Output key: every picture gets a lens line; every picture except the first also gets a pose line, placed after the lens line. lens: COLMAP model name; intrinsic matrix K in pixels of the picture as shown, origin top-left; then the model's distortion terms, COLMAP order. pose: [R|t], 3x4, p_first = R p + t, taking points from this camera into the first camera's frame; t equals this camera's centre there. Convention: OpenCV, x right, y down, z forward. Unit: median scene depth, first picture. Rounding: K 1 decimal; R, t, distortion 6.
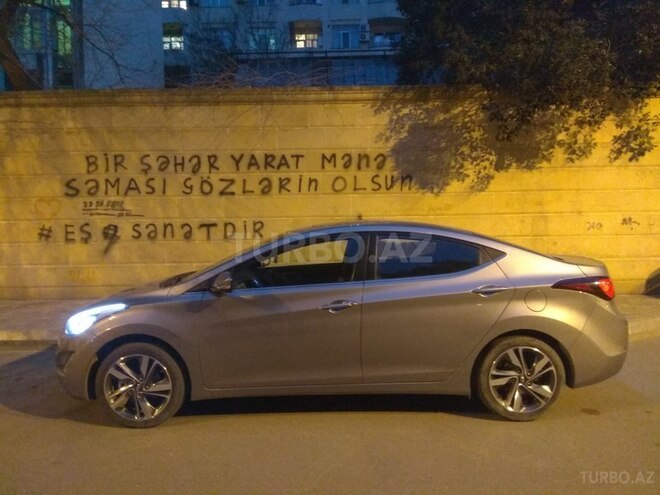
lens RADIAL K [[504.1, 0, 327.1], [0, 504.1, 247.5], [0, 0, 1]] dist [0.060761, -0.095599]
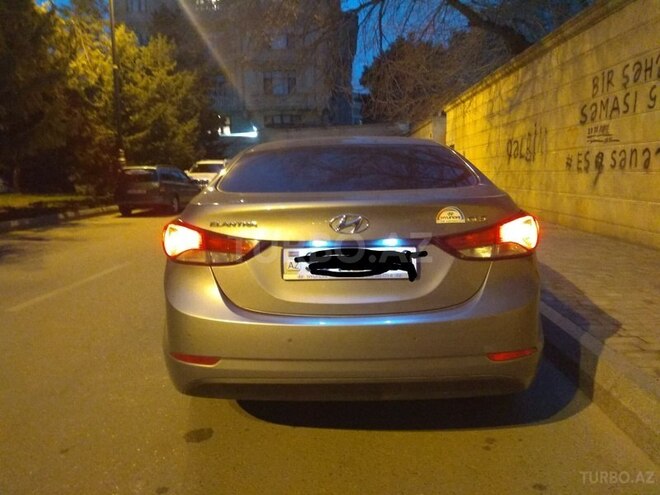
lens RADIAL K [[504.1, 0, 327.5], [0, 504.1, 250.9], [0, 0, 1]] dist [0.060761, -0.095599]
pose [[-0.048715, 0.165540, -0.984999, 0.519949], [-0.038449, 0.985128, 0.167464, -0.004990], [0.998072, 0.046030, -0.041626, 0.561612]]
